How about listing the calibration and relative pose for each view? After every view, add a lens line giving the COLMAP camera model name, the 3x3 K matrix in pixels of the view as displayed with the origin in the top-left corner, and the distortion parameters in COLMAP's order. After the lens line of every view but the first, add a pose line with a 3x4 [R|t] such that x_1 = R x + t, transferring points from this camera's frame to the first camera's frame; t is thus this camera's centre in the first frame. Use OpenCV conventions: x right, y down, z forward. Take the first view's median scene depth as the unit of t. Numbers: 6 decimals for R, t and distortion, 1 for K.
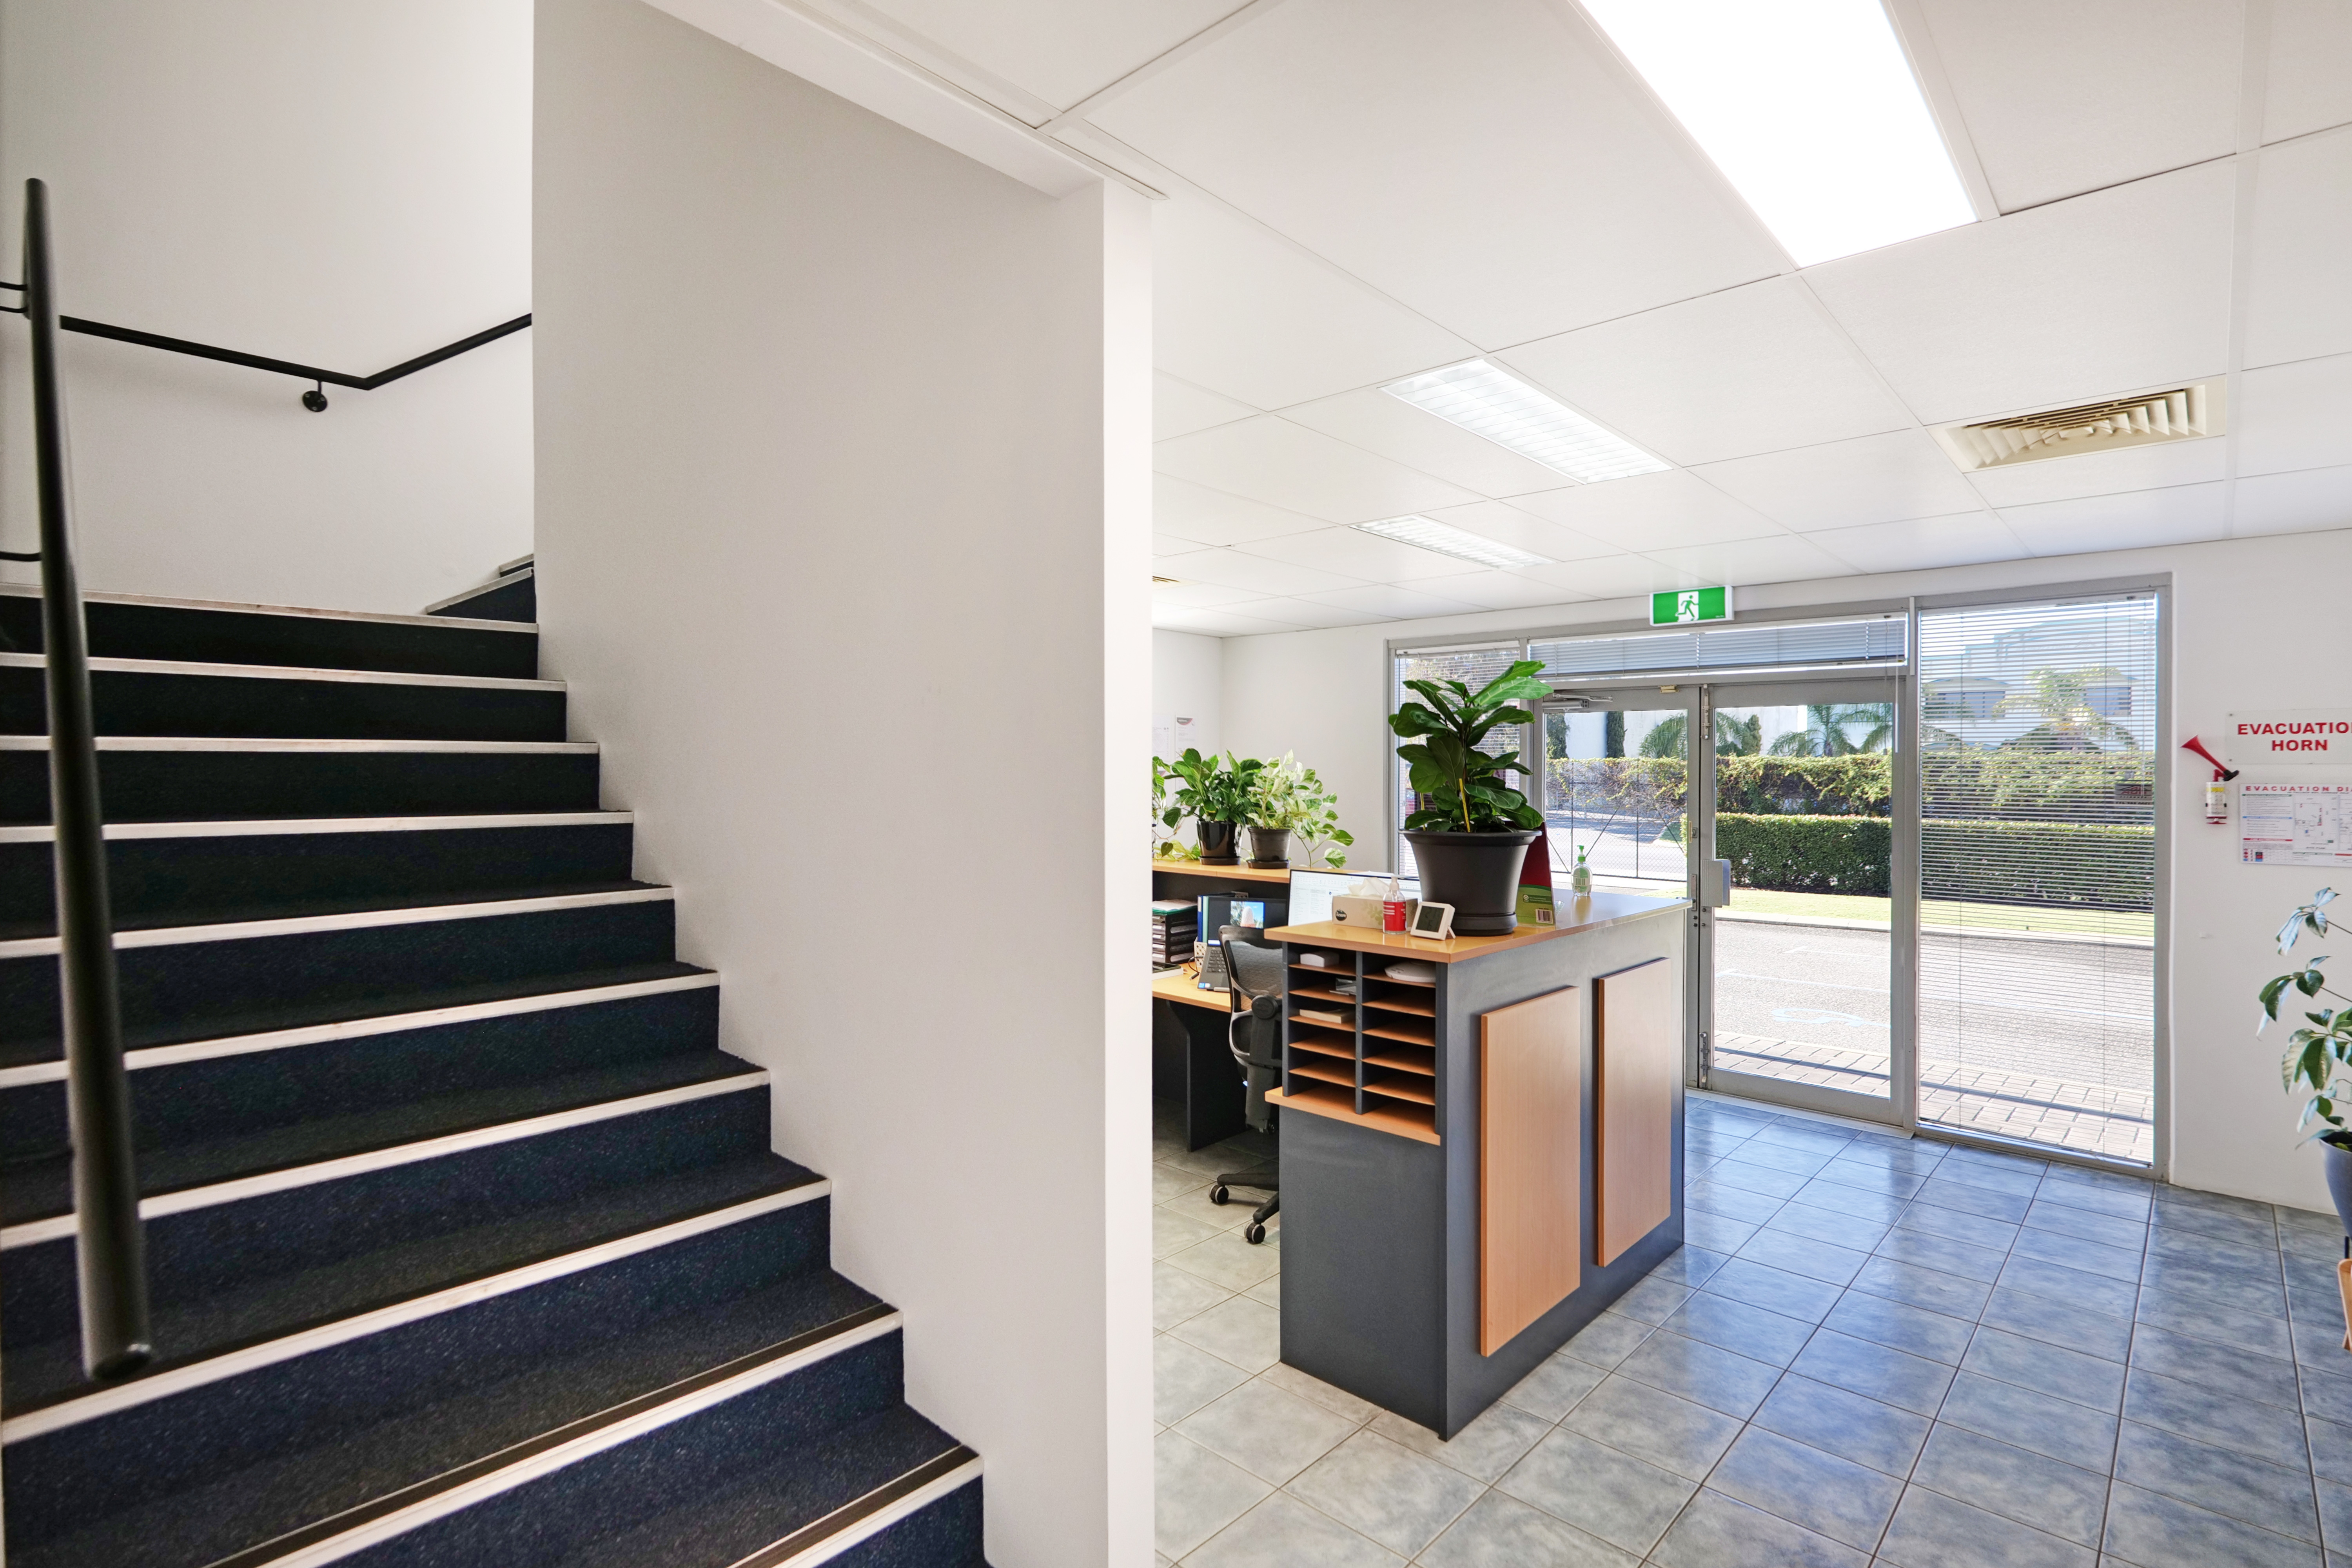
lens RADIAL K [[1142.5, 0, 1172.9], [0, 1142.5, 787.1], [0, 0, 1]] dist [-0.016311, 0.007005]
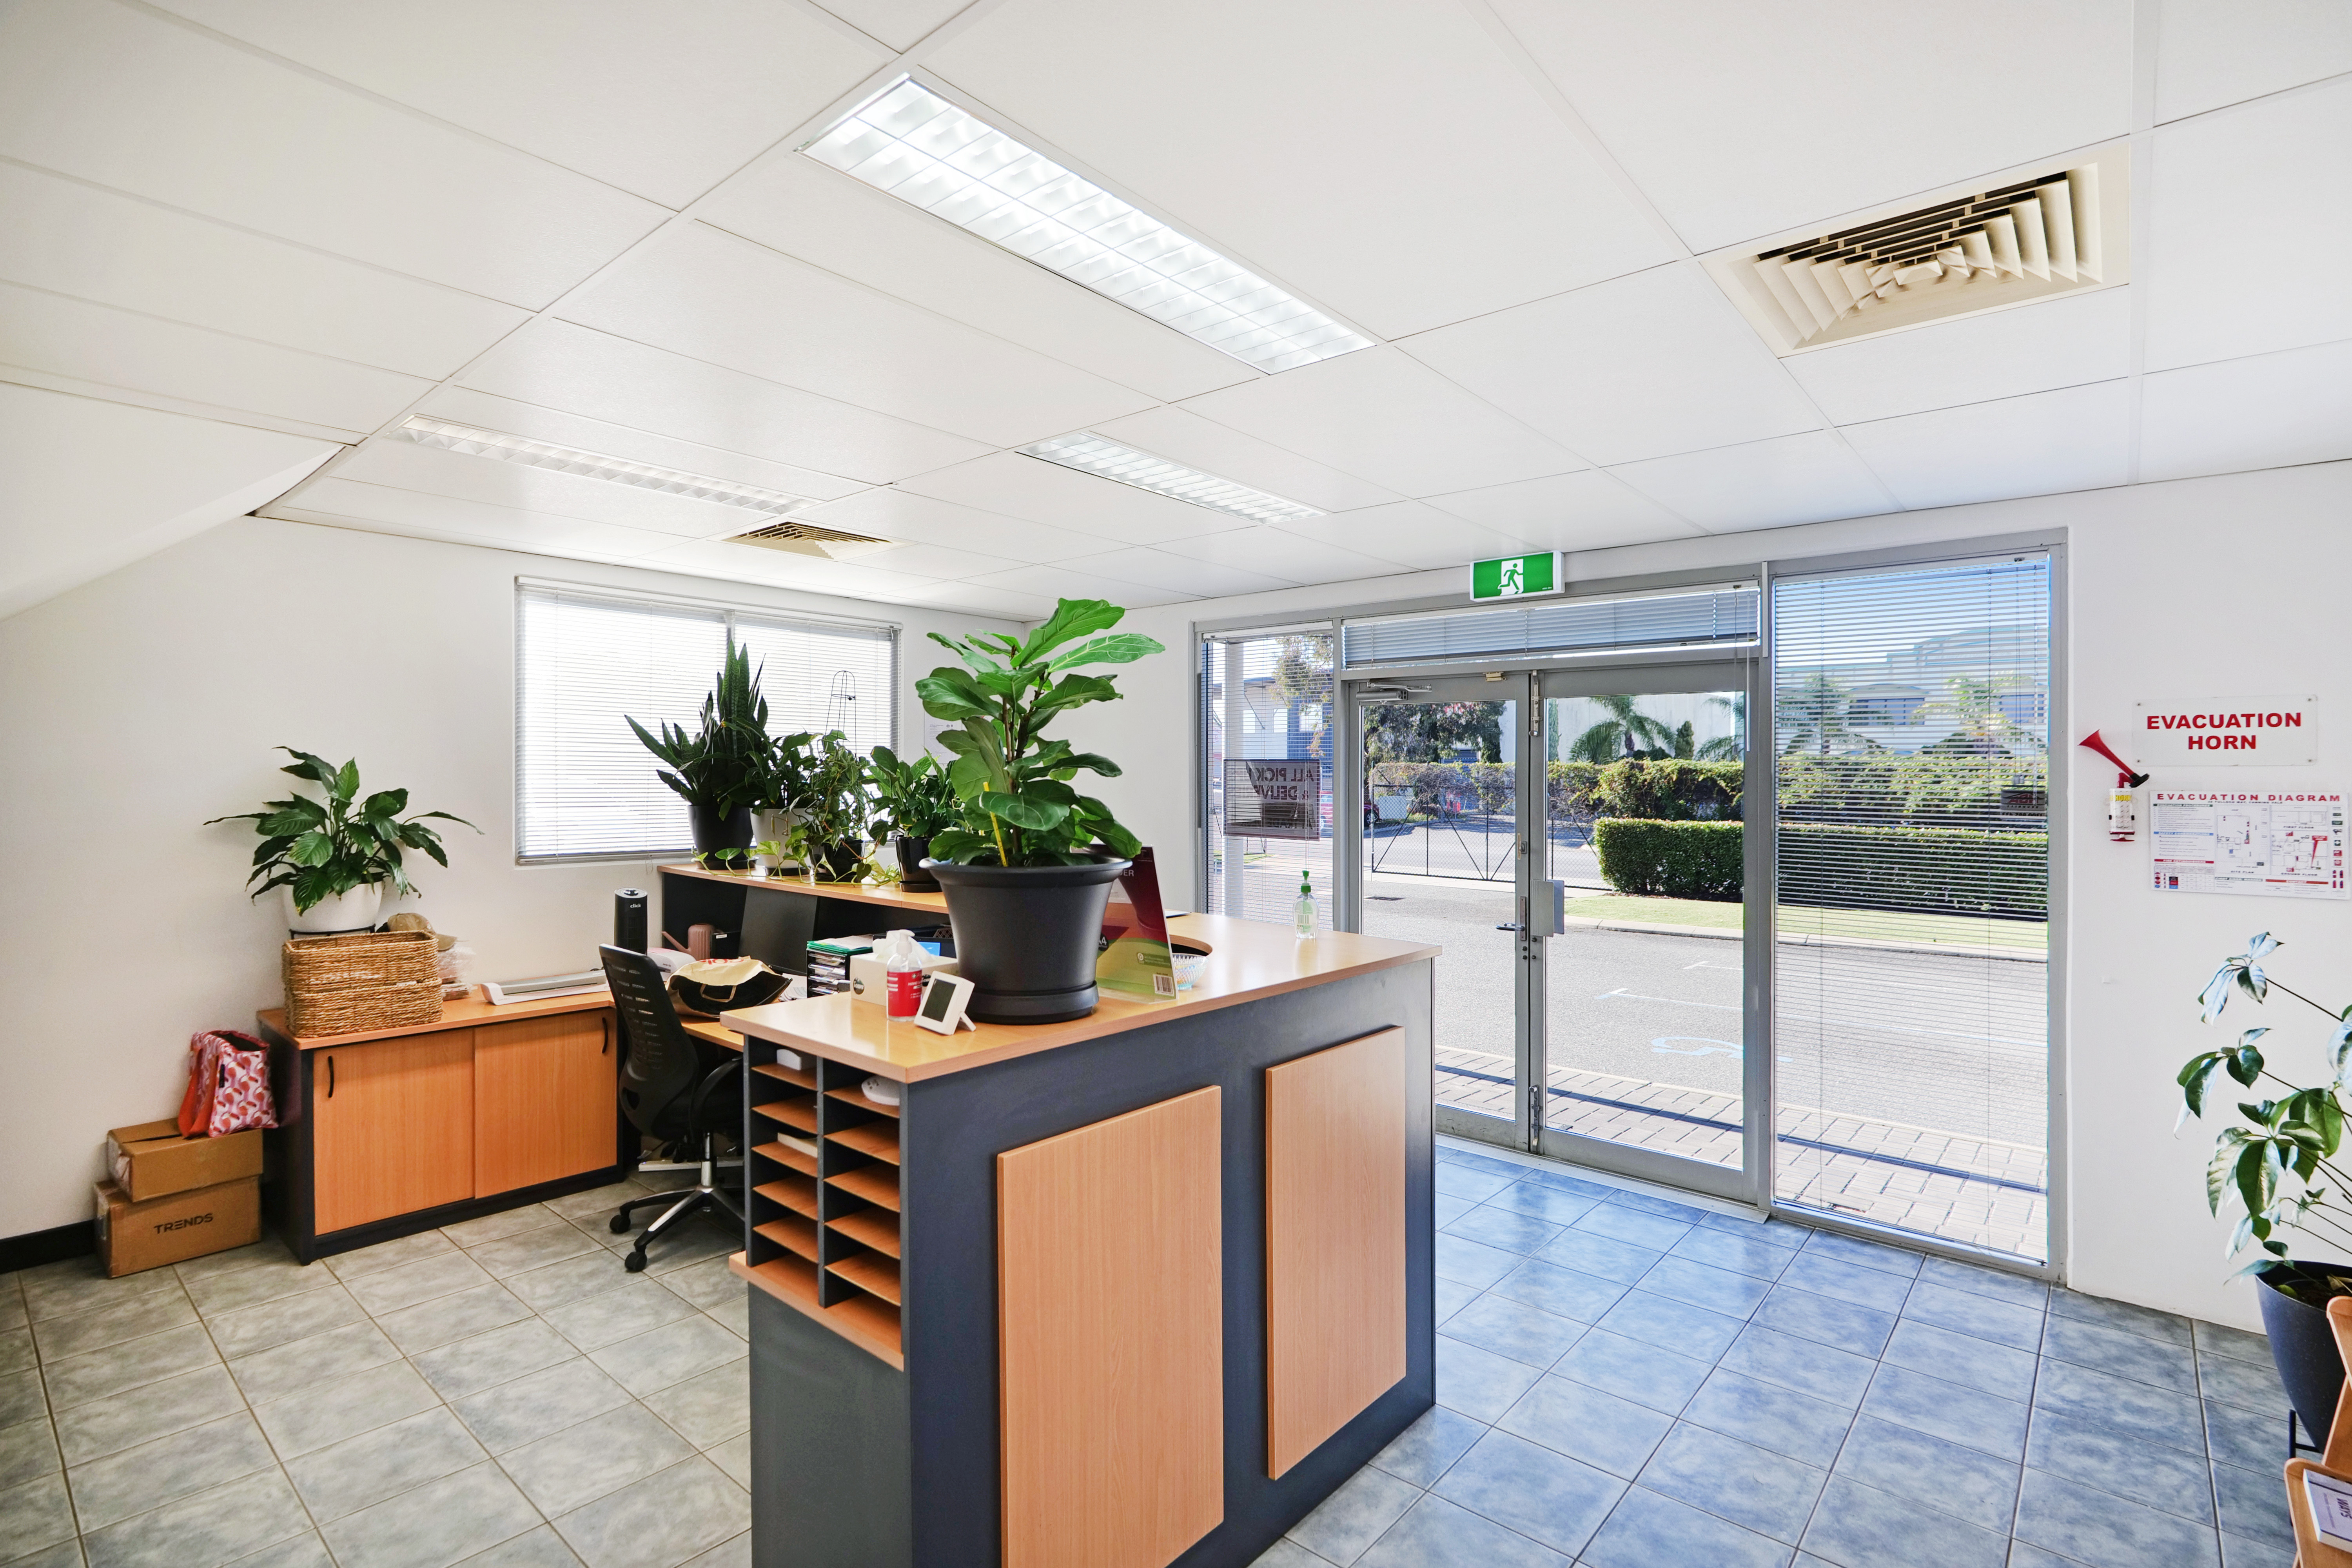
lens RADIAL K [[1120.1, 0, 1176.0], [0, 1120.1, 784.0], [0, 0, 1]] dist [-0.026345, 0.009014]
pose [[0.999388, 0.001574, 0.034944, 0.230466], [-0.001350, 0.999978, -0.006443, -0.001736], [-0.034953, 0.006392, 0.999369, 0.248443]]
